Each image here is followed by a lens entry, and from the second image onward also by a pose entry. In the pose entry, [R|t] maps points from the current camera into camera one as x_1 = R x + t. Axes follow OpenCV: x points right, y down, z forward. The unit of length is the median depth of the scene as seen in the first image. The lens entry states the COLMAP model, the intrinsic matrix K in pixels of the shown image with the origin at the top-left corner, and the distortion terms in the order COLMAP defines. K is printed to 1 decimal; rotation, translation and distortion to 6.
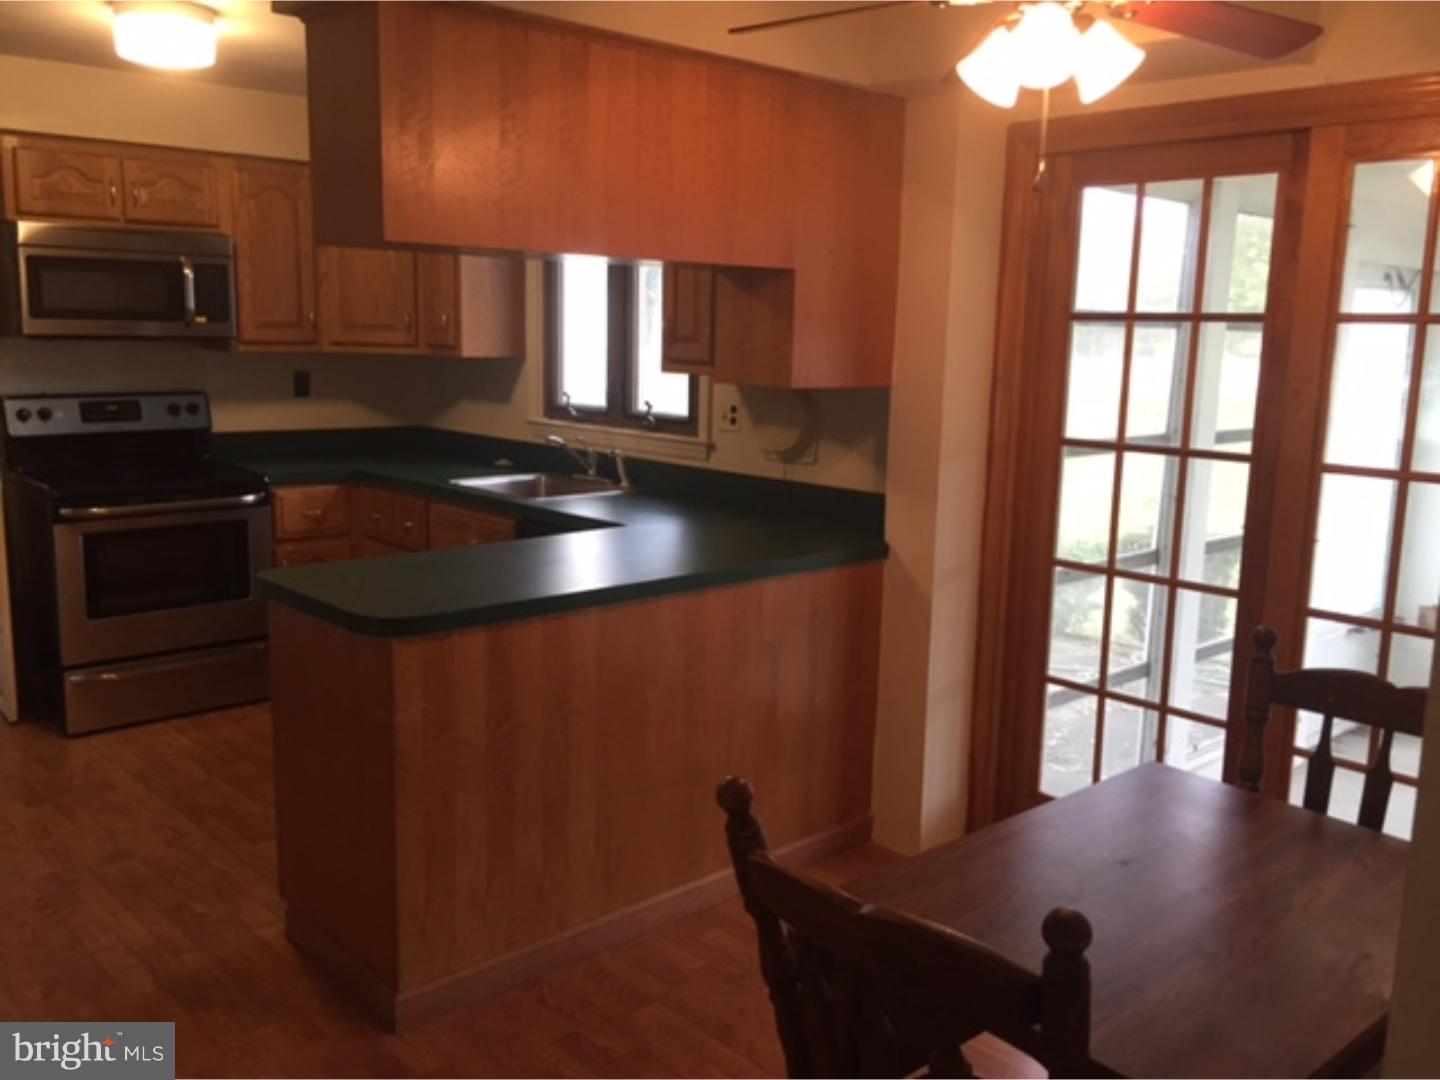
lens RADIAL K [[1230.1, 0, 720.0], [0, 1230.1, 540.0], [0, 0, 1]] dist [0.131843, -0.175906]
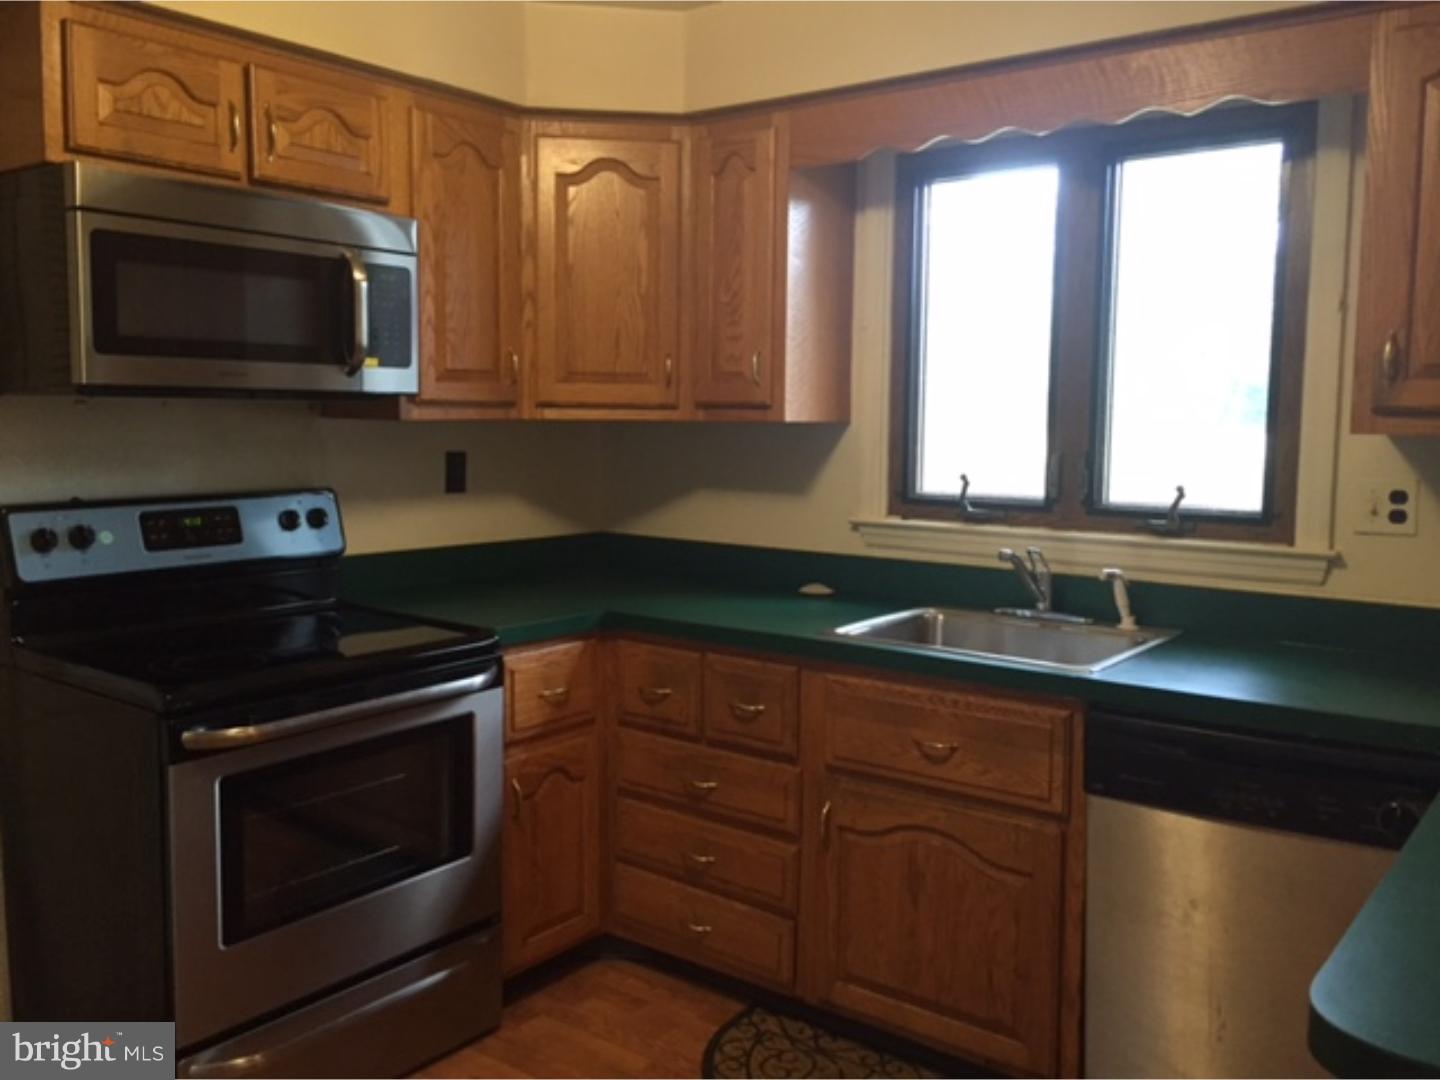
lens RADIAL K [[1230.1, 0, 720.0], [0, 1230.1, 540.0], [0, 0, 1]] dist [0.131843, -0.175906]
pose [[0.981684, -0.027415, 0.188531, -0.371687], [0.039566, 0.997354, -0.060990, -0.055904], [-0.186360, 0.067333, 0.980172, 0.430433]]
